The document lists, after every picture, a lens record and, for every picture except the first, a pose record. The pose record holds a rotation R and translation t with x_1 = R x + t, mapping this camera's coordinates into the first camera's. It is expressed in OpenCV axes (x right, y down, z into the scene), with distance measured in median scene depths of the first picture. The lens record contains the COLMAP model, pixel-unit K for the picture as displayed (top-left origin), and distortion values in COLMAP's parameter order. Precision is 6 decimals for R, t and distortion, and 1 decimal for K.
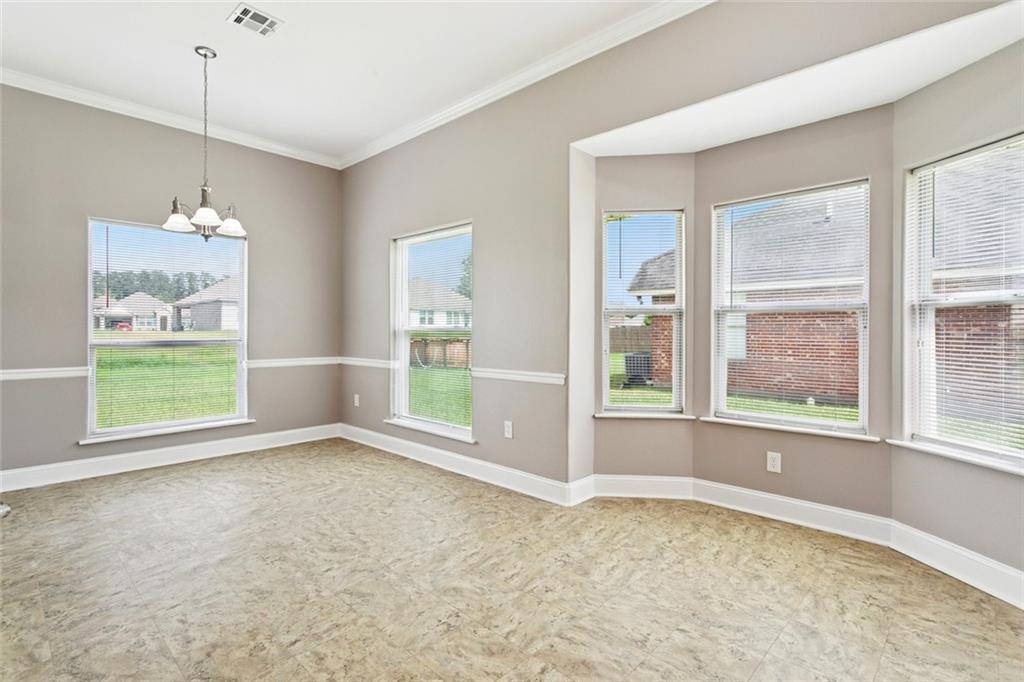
lens RADIAL K [[496.0, 0, 511.5], [0, 496.0, 331.4], [0, 0, 1]] dist [0.002180, -0.000422]
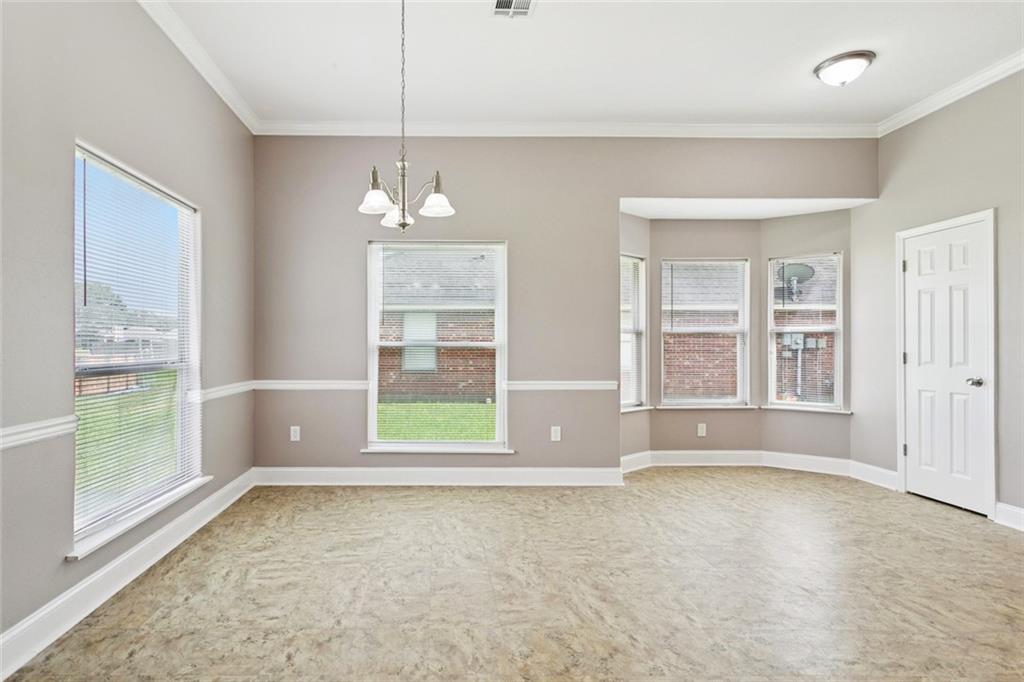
lens RADIAL K [[484.9, 0, 510.2], [0, 484.9, 345.9], [0, 0, 1]] dist [-0.000463, -0.000088]
pose [[0.718221, -0.001518, 0.695813, -0.938887], [0.000409, 0.999998, 0.001759, -0.004916], [-0.695815, -0.000979, 0.718221, 0.311248]]
